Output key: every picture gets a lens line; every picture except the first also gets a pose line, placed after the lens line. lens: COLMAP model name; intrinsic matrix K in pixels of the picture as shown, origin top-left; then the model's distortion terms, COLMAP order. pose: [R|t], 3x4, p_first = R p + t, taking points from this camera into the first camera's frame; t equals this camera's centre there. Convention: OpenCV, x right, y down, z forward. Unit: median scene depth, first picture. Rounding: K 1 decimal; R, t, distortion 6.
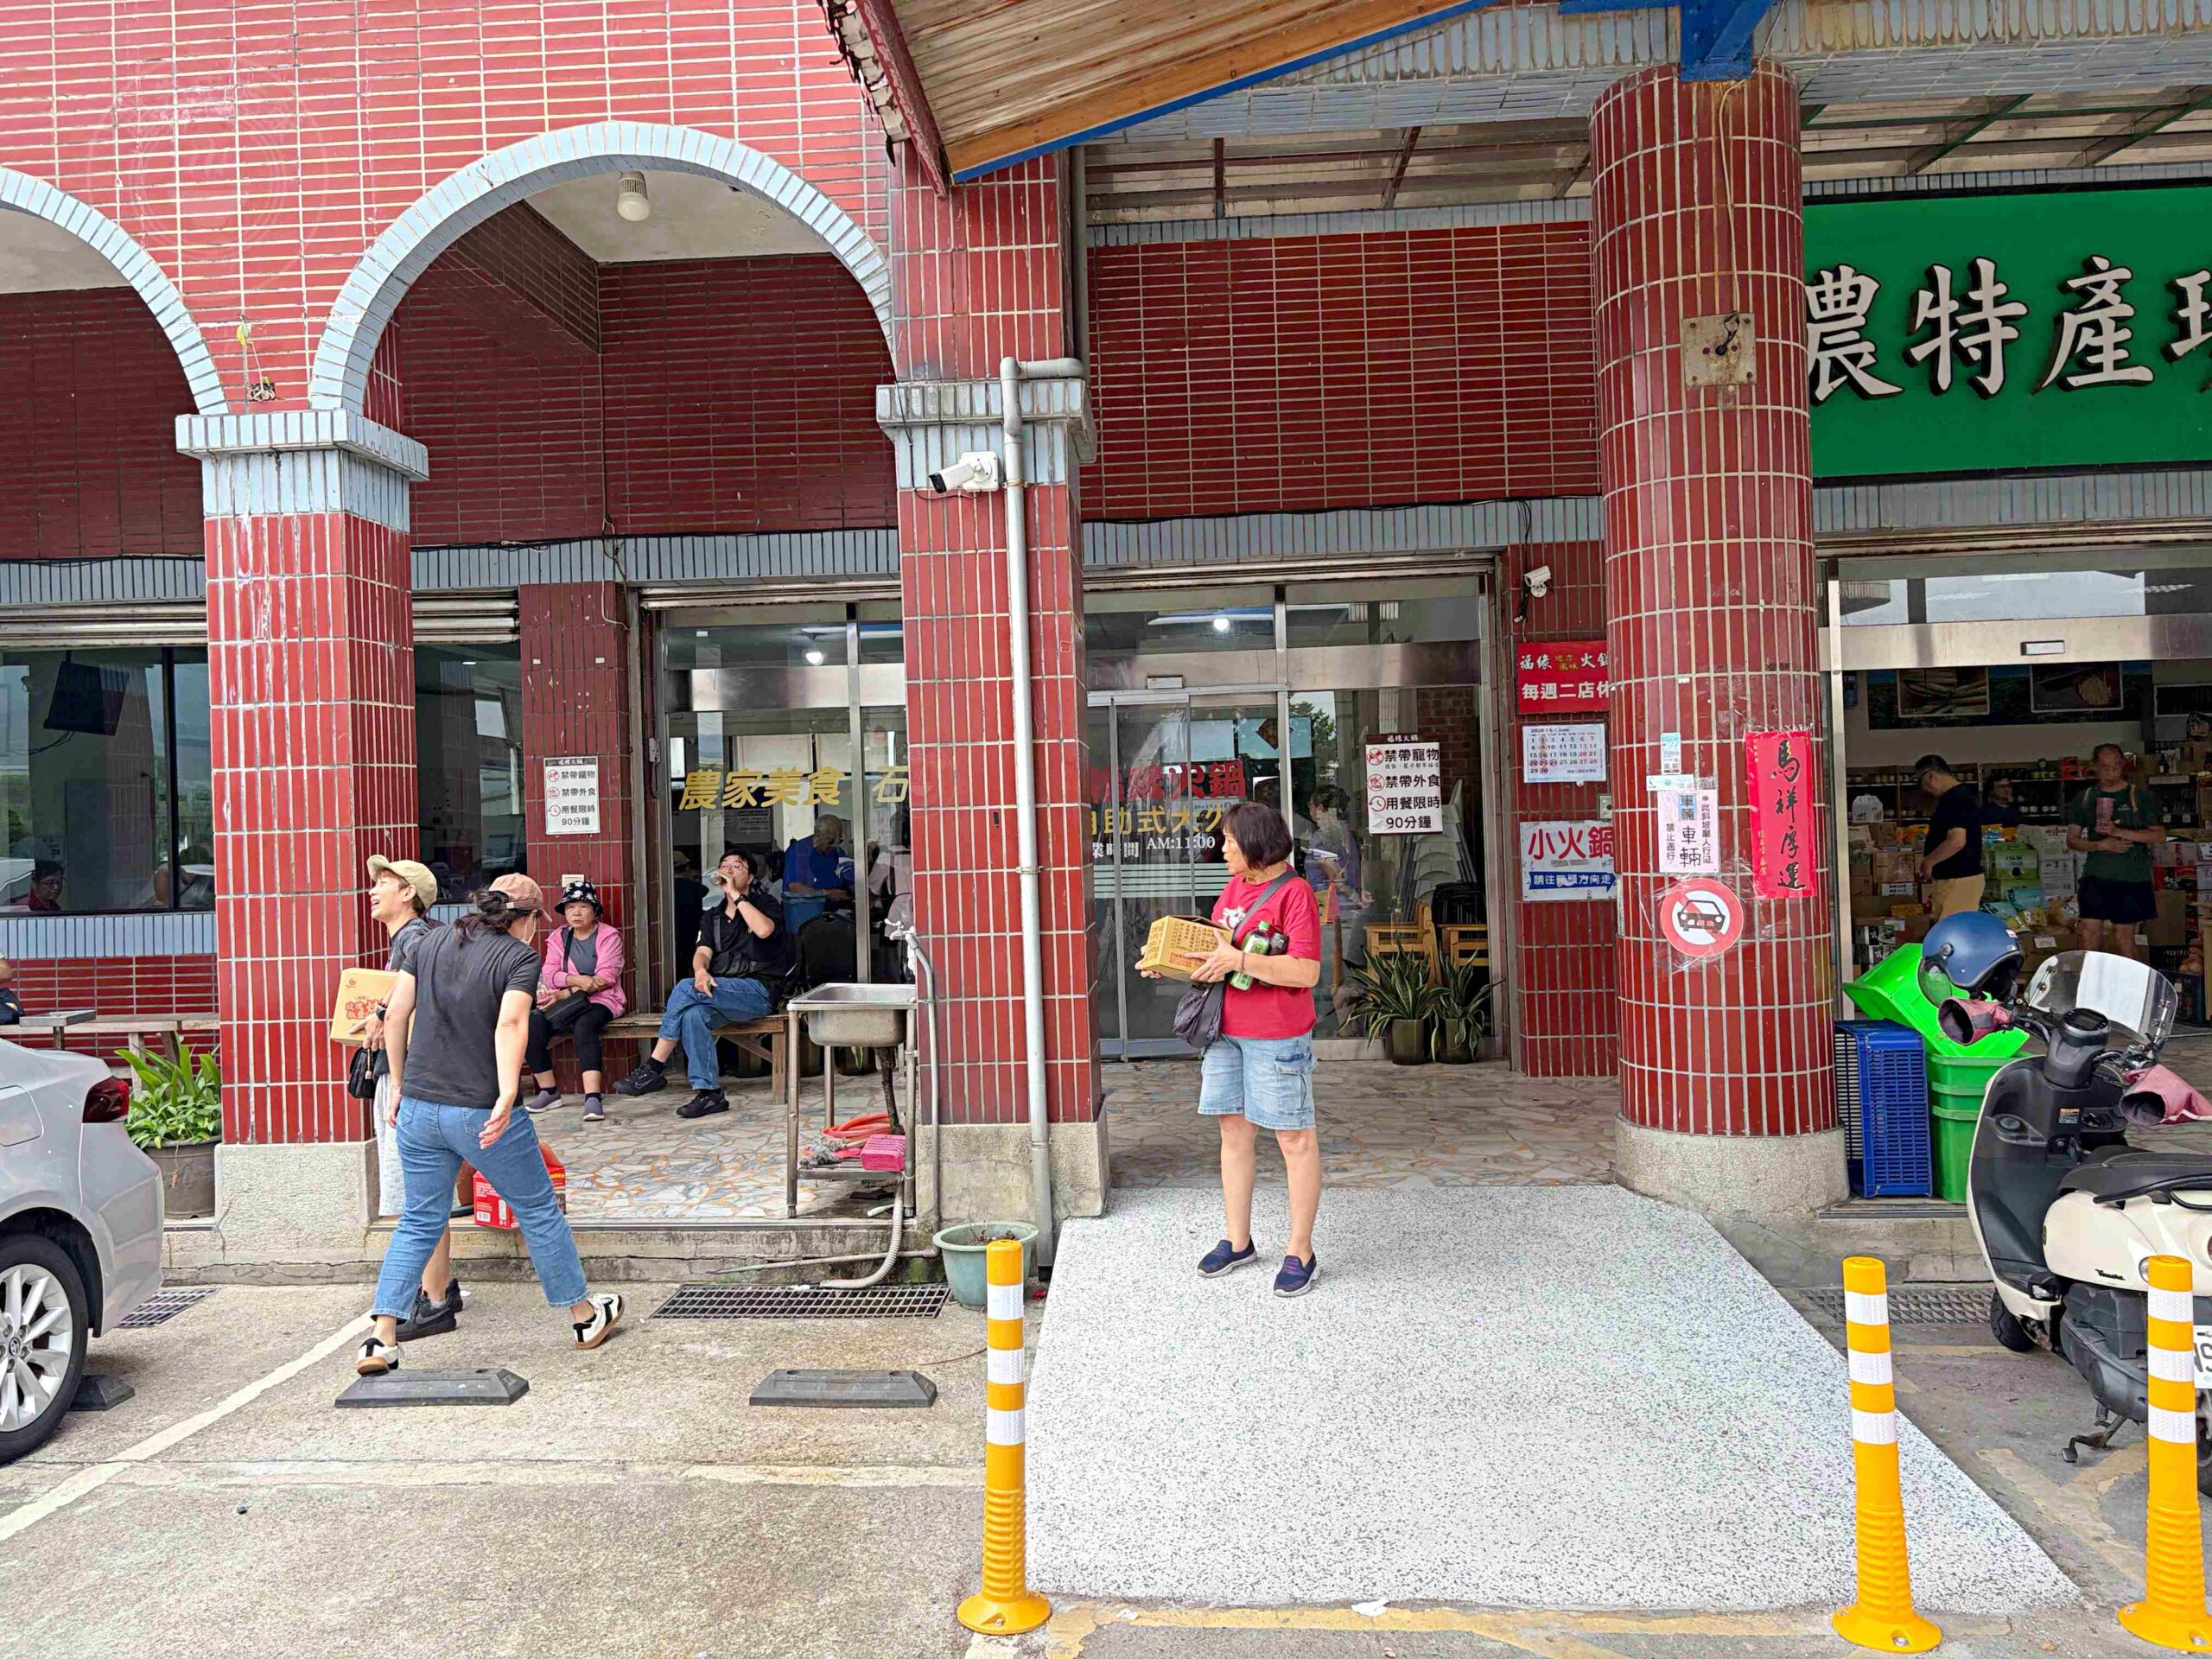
lens RADIAL K [[1666.3, 0, 1103.3], [0, 1666.3, 835.7], [0, 0, 1]] dist [0.041306, -0.055987]
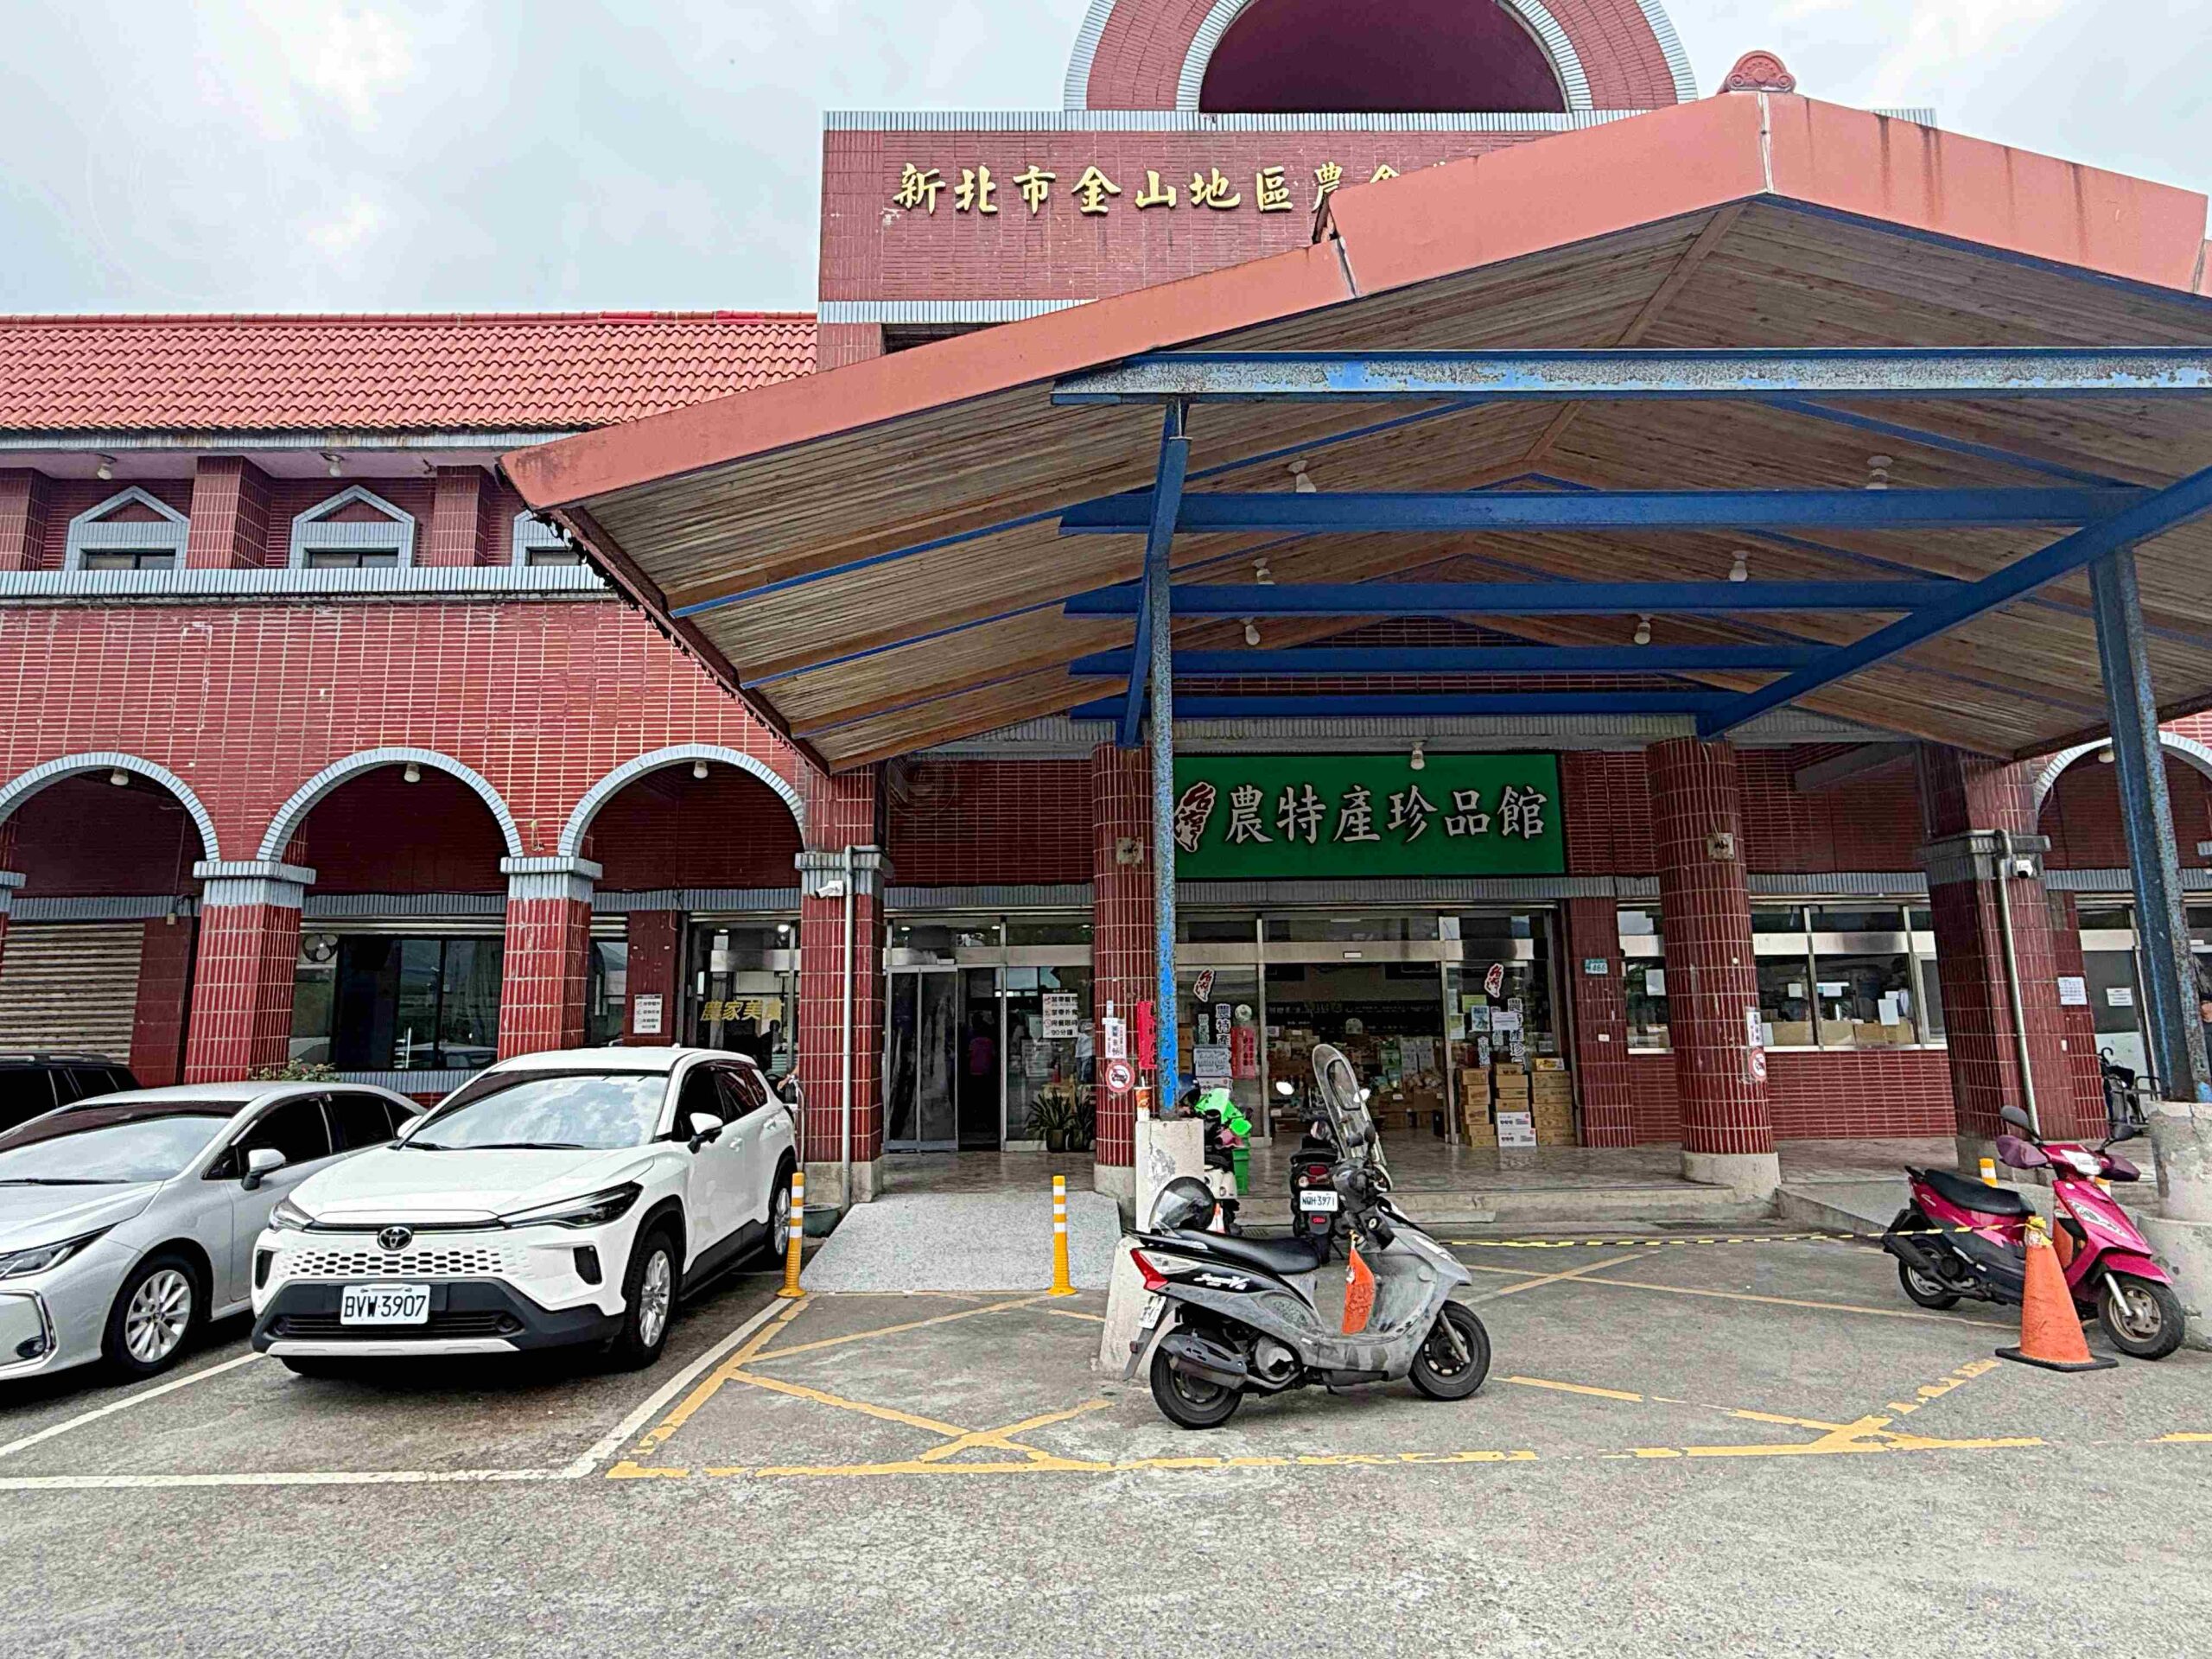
lens RADIAL K [[1205.2, 0, 1114.0], [0, 1205.2, 819.9], [0, 0, 1]] dist [-0.003770, -0.000301]
pose [[0.996677, 0.027454, 0.076691, 0.190742], [-0.013909, 0.985023, -0.171862, -0.017821], [-0.080260, 0.170224, 0.982131, -0.774888]]
